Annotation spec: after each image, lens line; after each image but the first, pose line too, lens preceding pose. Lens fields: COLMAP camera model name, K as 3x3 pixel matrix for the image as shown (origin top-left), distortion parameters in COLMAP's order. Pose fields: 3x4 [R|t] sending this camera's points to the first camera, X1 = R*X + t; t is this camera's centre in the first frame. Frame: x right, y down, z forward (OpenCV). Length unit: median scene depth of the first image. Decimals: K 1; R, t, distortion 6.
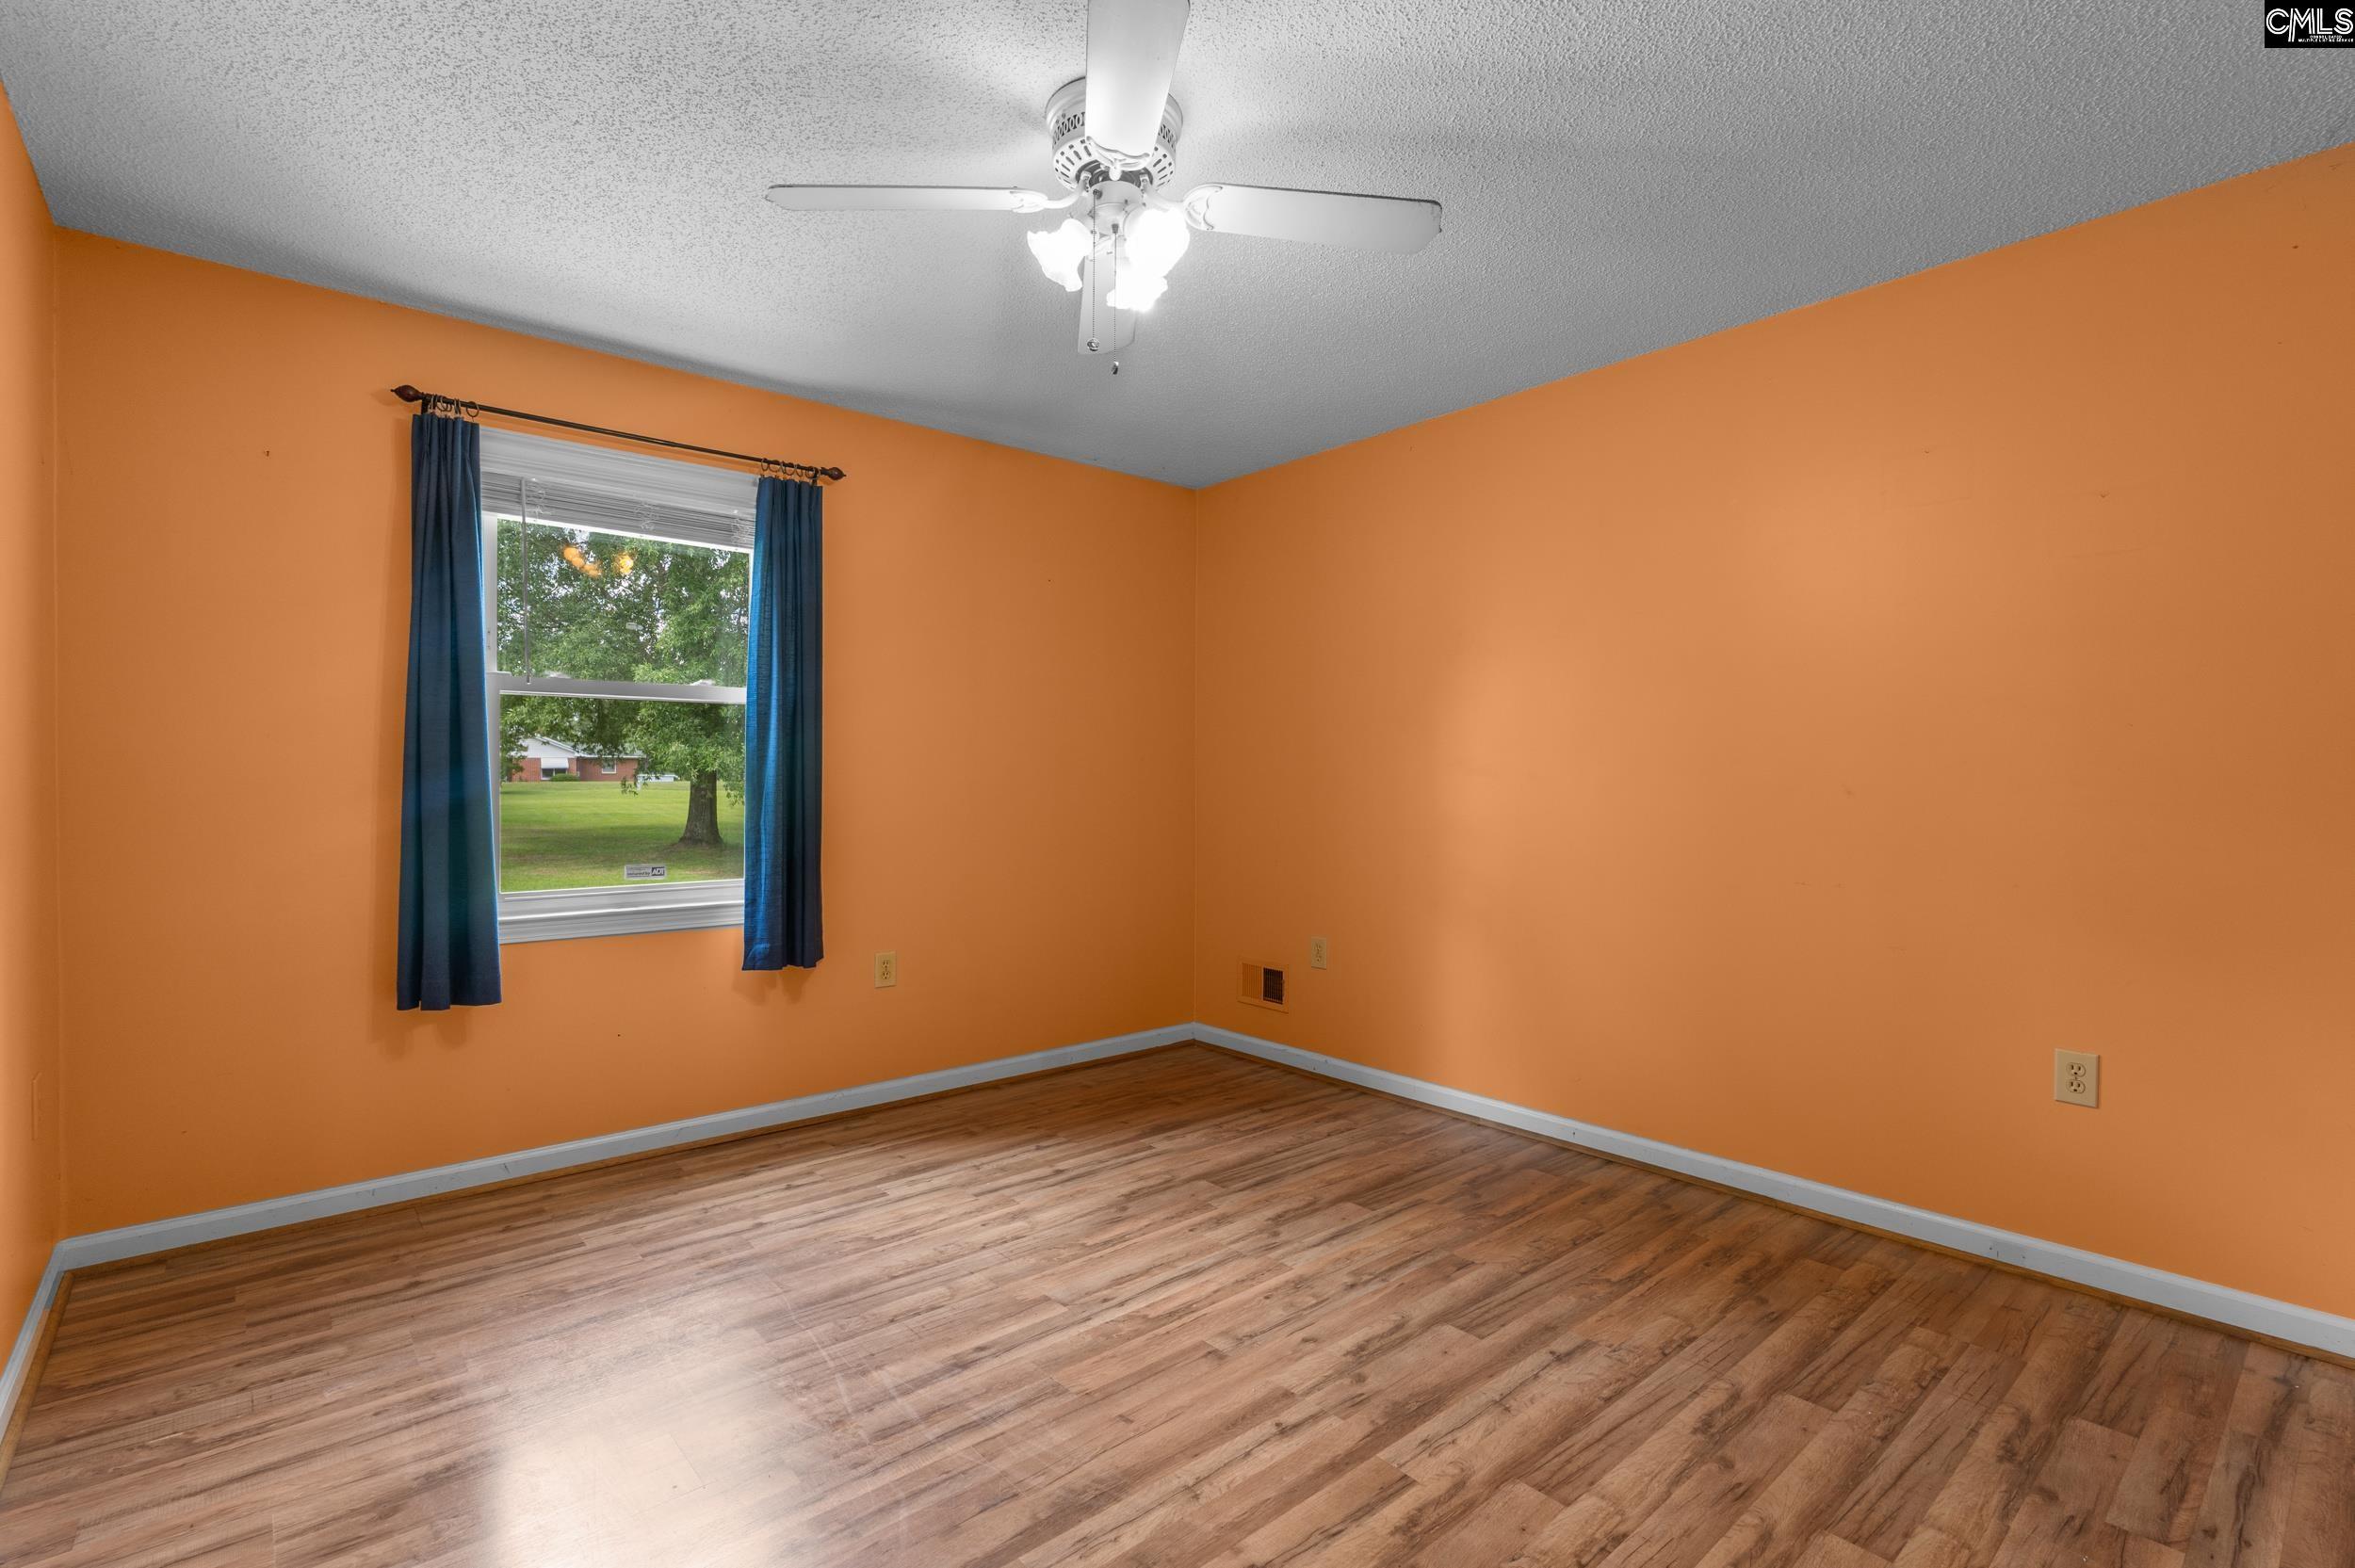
lens RADIAL K [[1086.6, 0, 1180.1], [0, 1086.6, 779.8], [0, 0, 1]] dist [-0.004492, -0.001660]
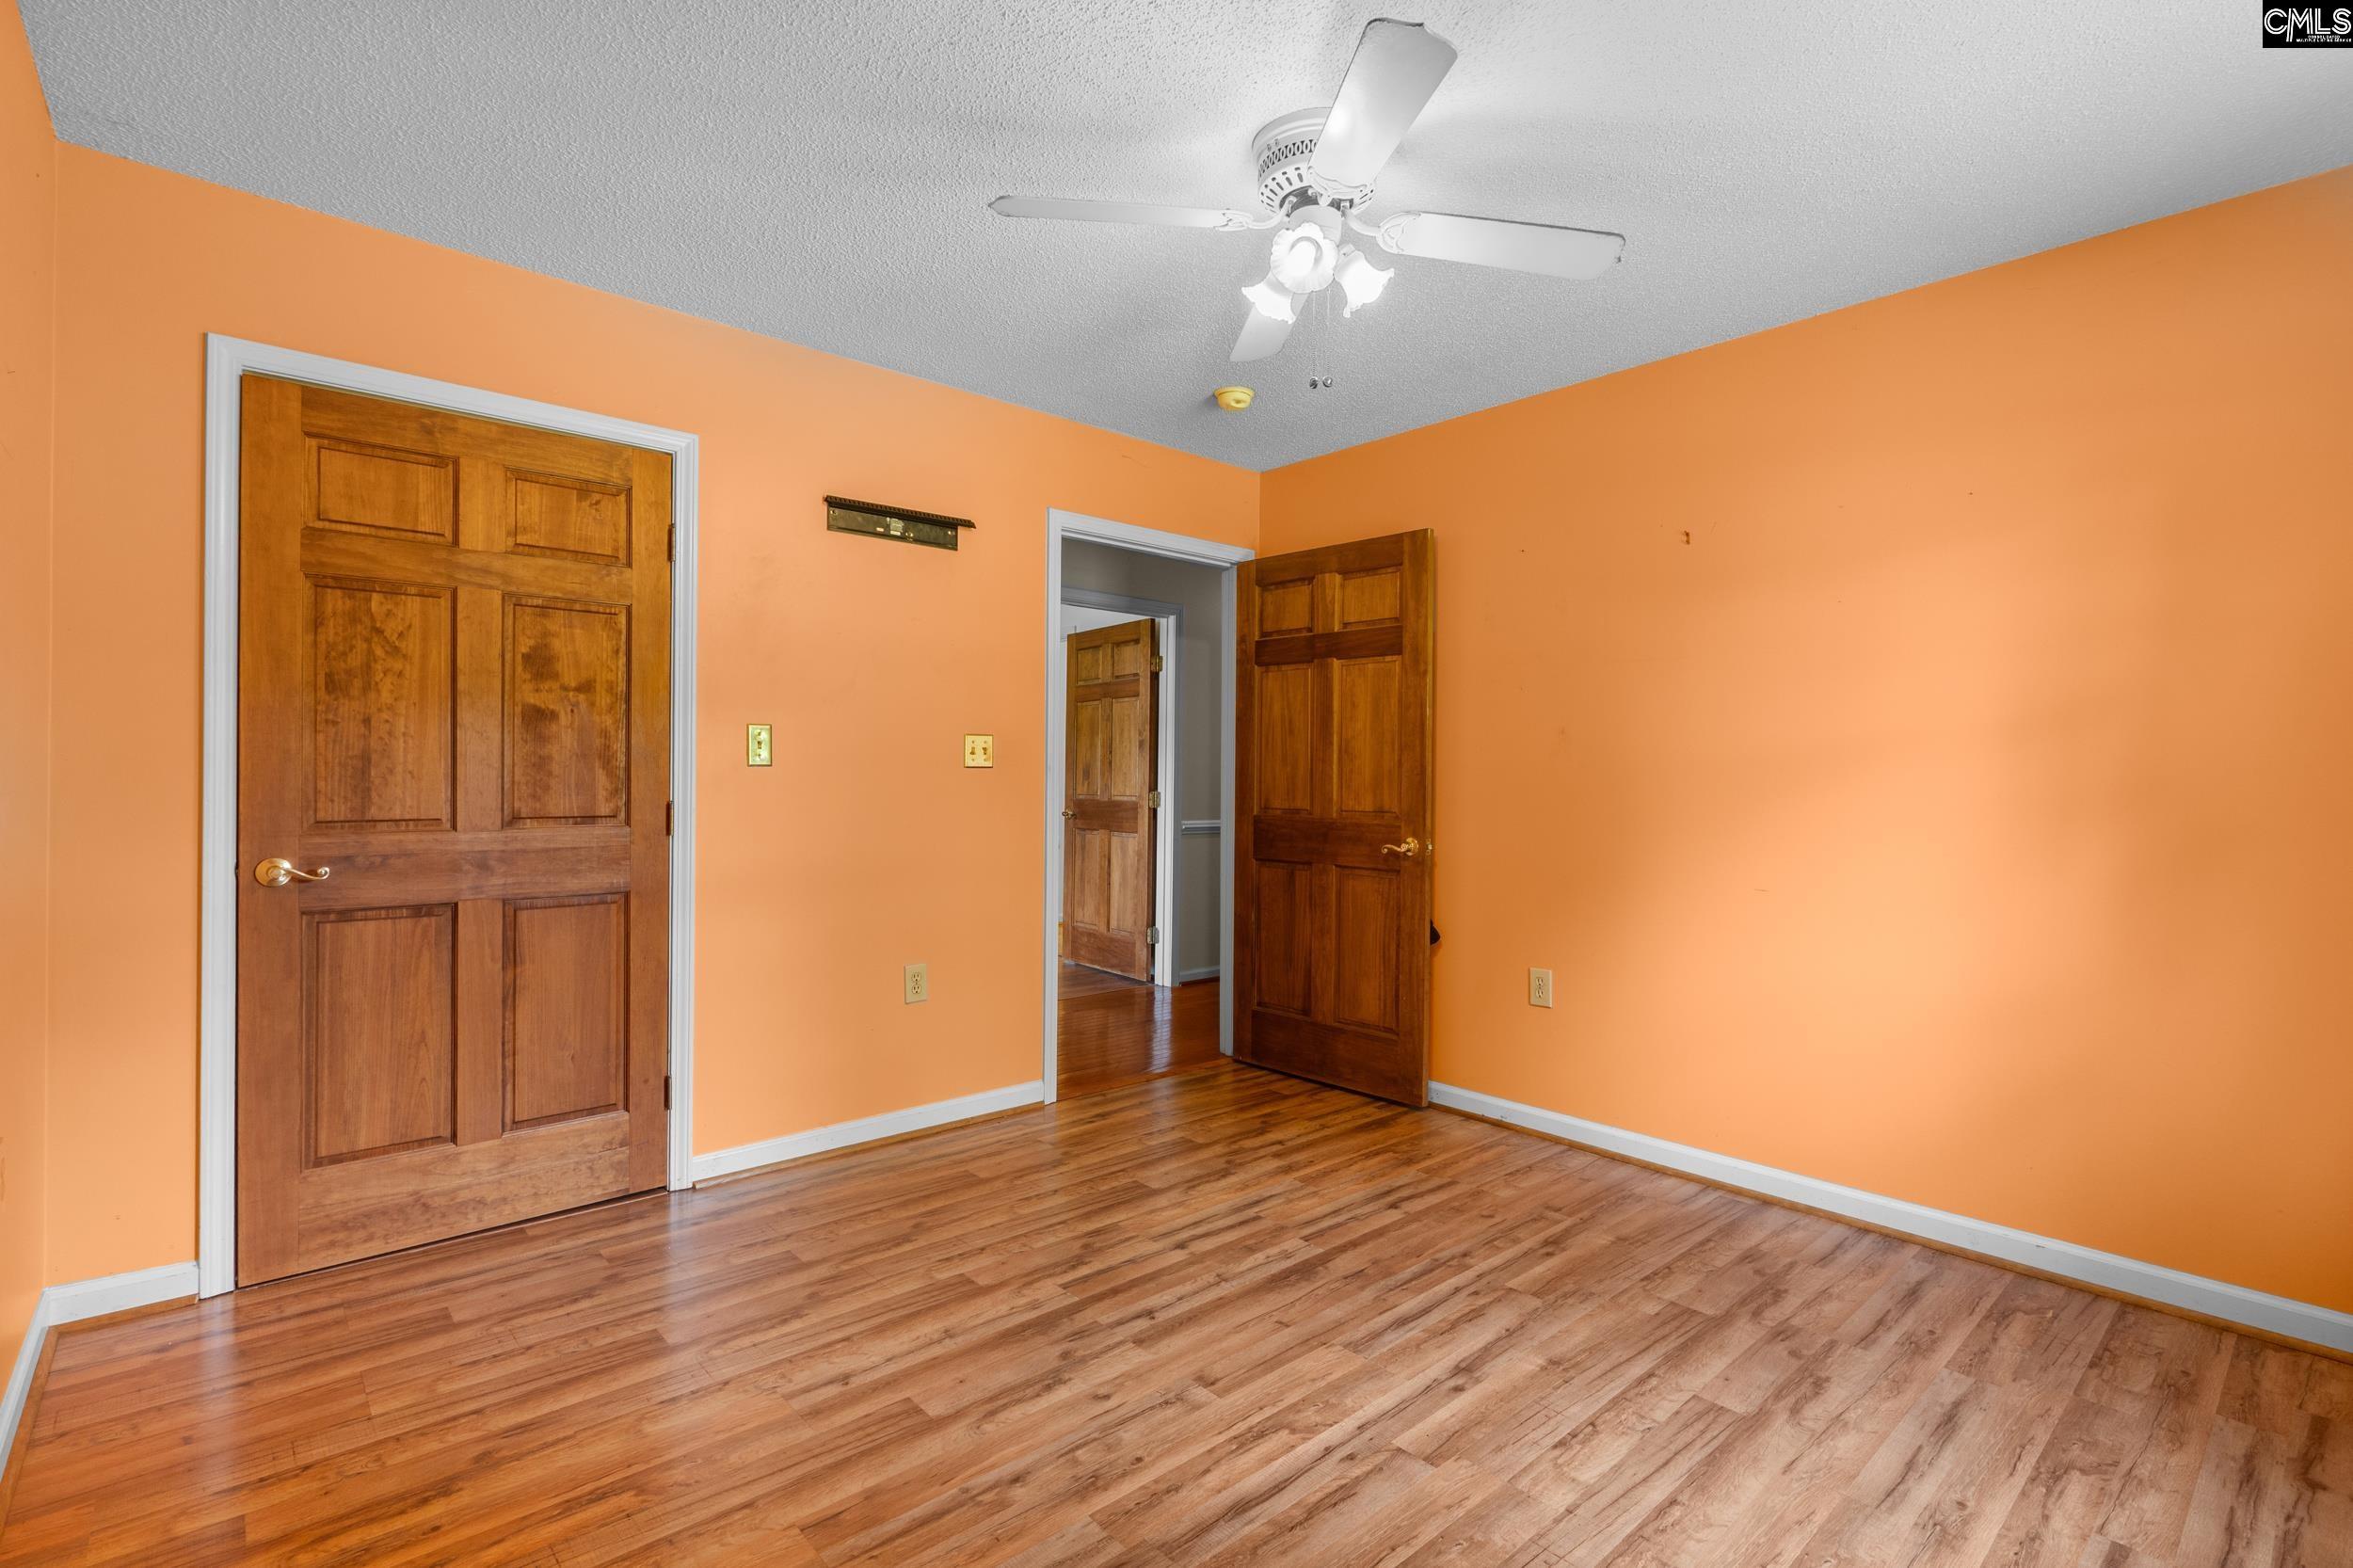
lens RADIAL K [[1085.8, 0, 1174.4], [0, 1085.8, 779.7], [0, 0, 1]] dist [-0.004492, -0.001660]
pose [[-0.999879, -0.011151, -0.010821, 0.076743], [-0.011217, 0.999919, 0.005982, -0.000383], [0.010754, 0.006102, -0.999924, 1.948859]]
